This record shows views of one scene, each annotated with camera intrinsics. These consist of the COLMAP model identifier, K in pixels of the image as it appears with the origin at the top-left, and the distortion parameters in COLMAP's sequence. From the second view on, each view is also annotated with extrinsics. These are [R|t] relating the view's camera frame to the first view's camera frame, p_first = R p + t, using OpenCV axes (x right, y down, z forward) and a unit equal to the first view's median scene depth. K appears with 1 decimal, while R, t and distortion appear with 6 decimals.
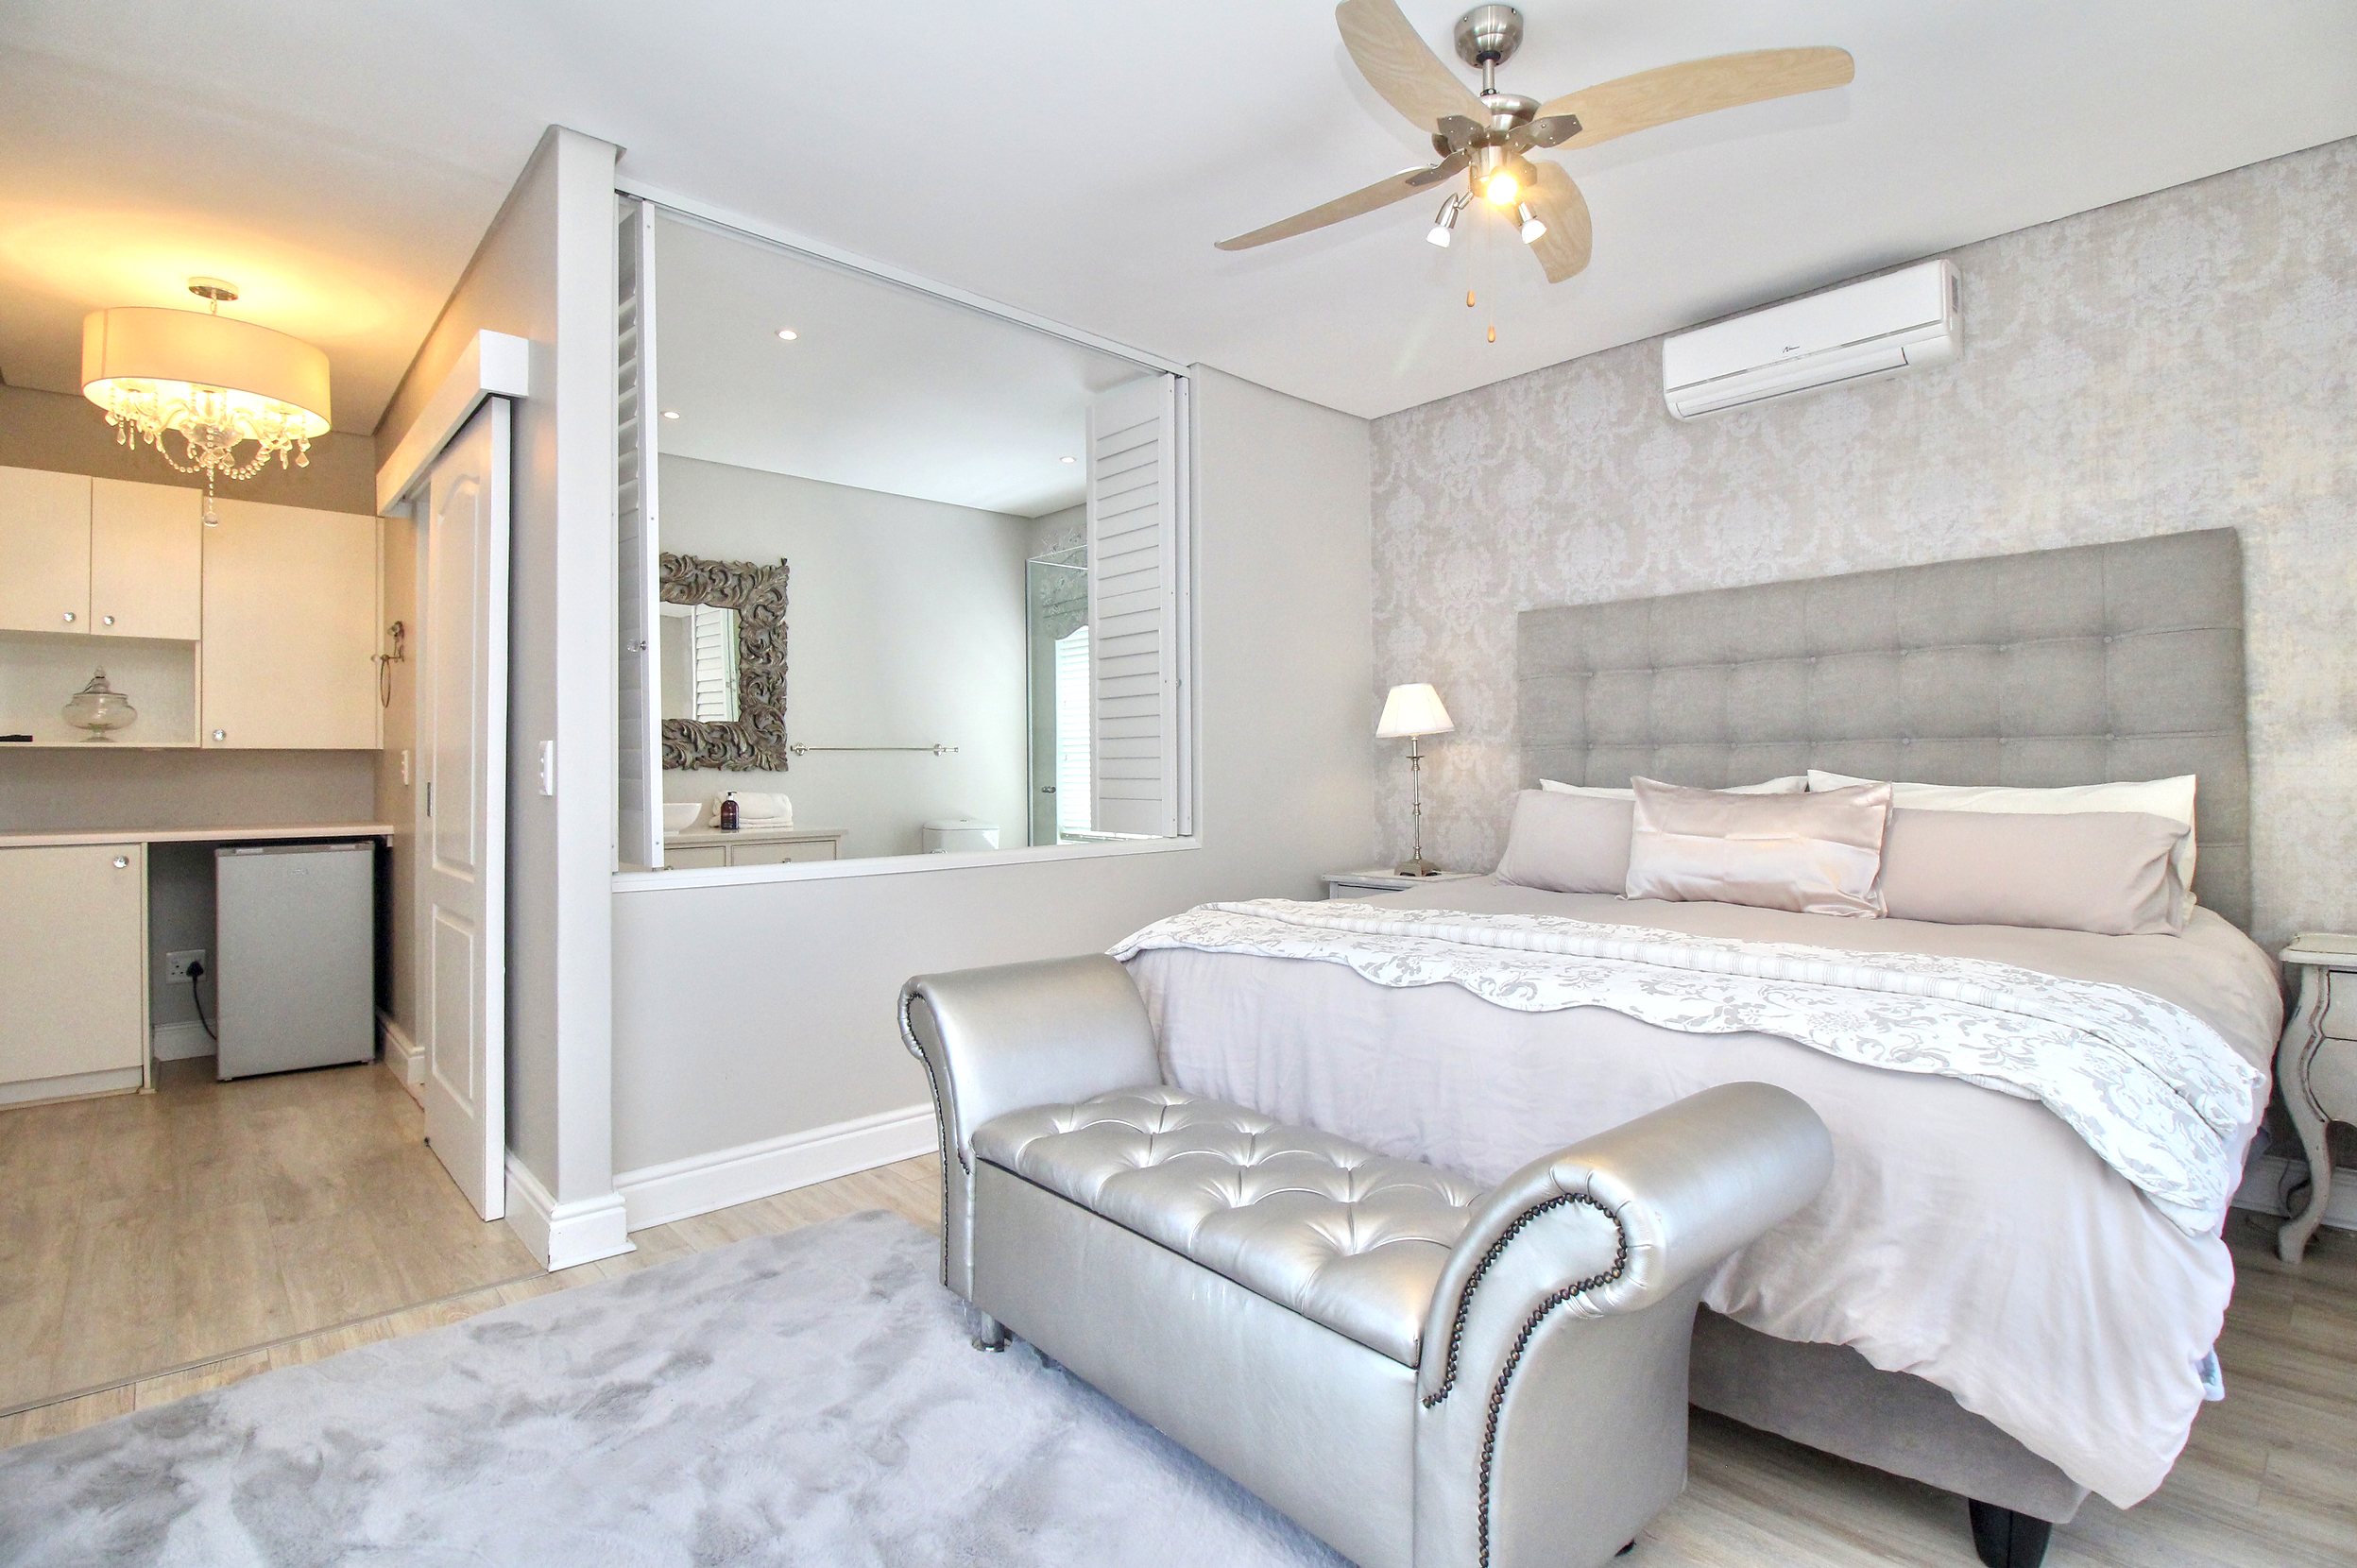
lens RADIAL K [[1104.4, 0, 1178.5], [0, 1104.4, 784.0], [0, 0, 1]] dist [0.000214, -0.000483]
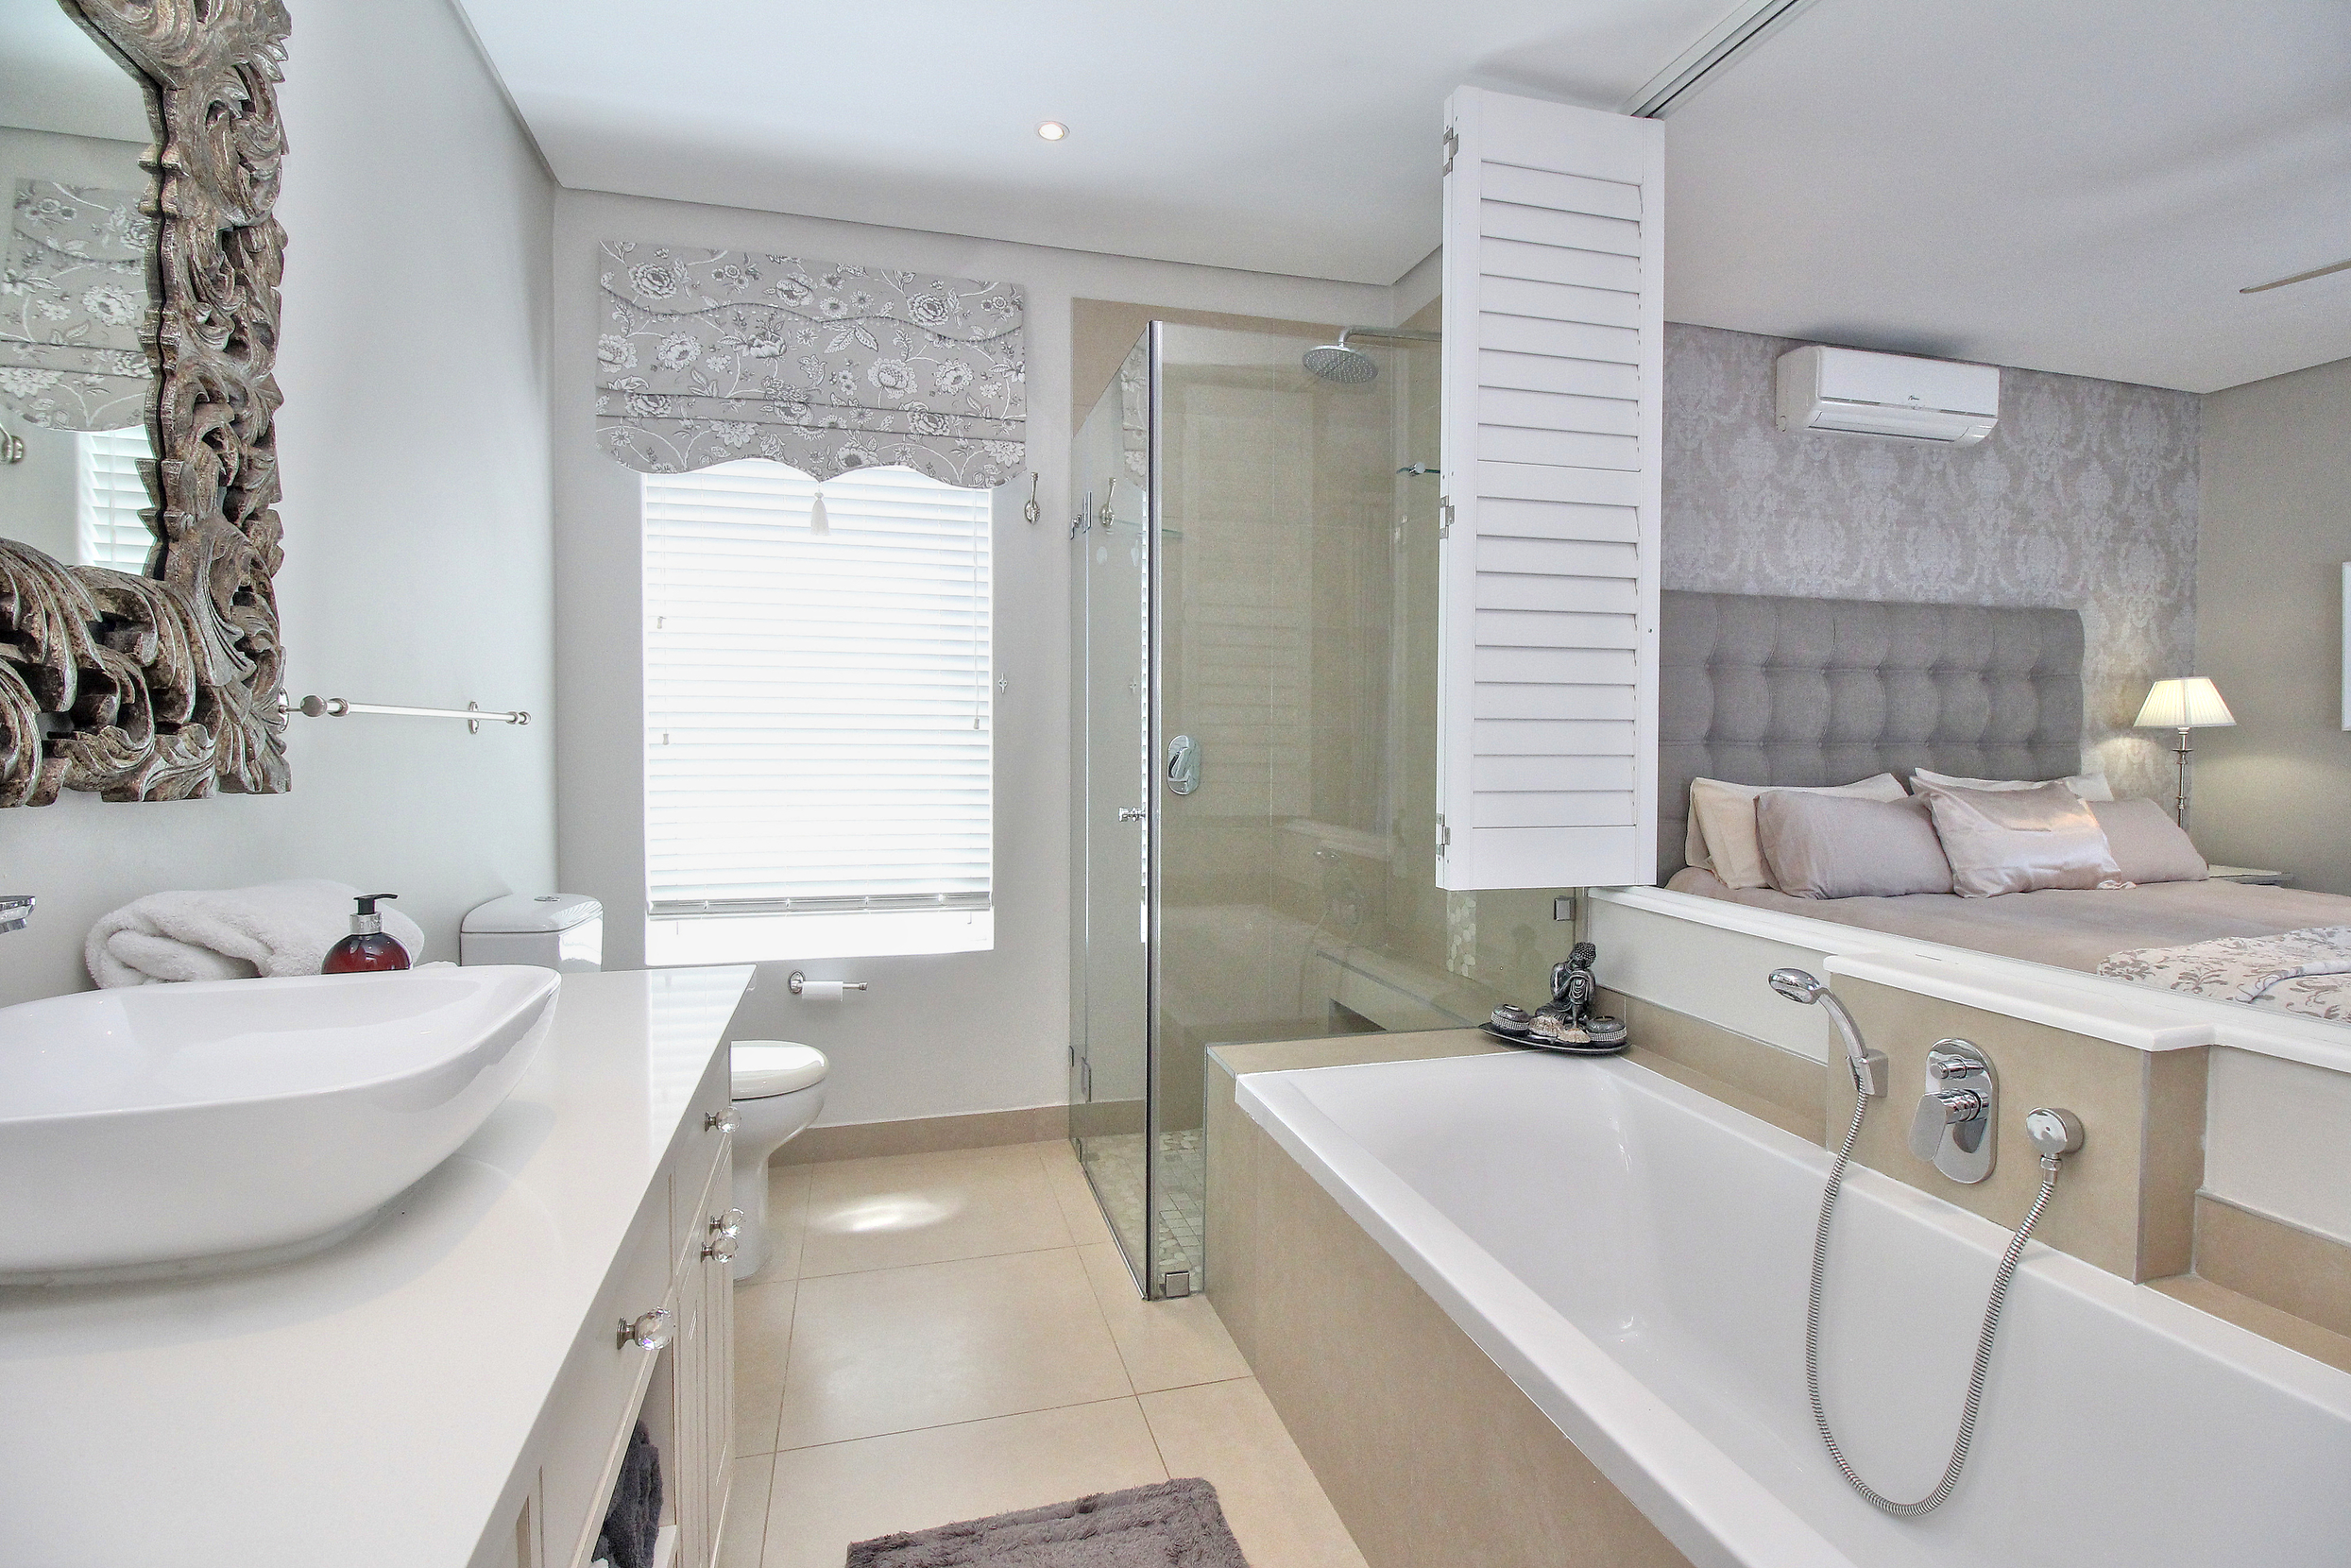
lens RADIAL K [[1413.2, 0, 1175.5], [0, 1413.2, 784.0], [0, 0, 1]] dist [0.000850, -0.000545]
pose [[0.411921, 0.005215, 0.911205, -1.052609], [0.003730, 0.999966, -0.007409, 0.008004], [-0.911212, 0.006451, 0.411888, 1.067661]]
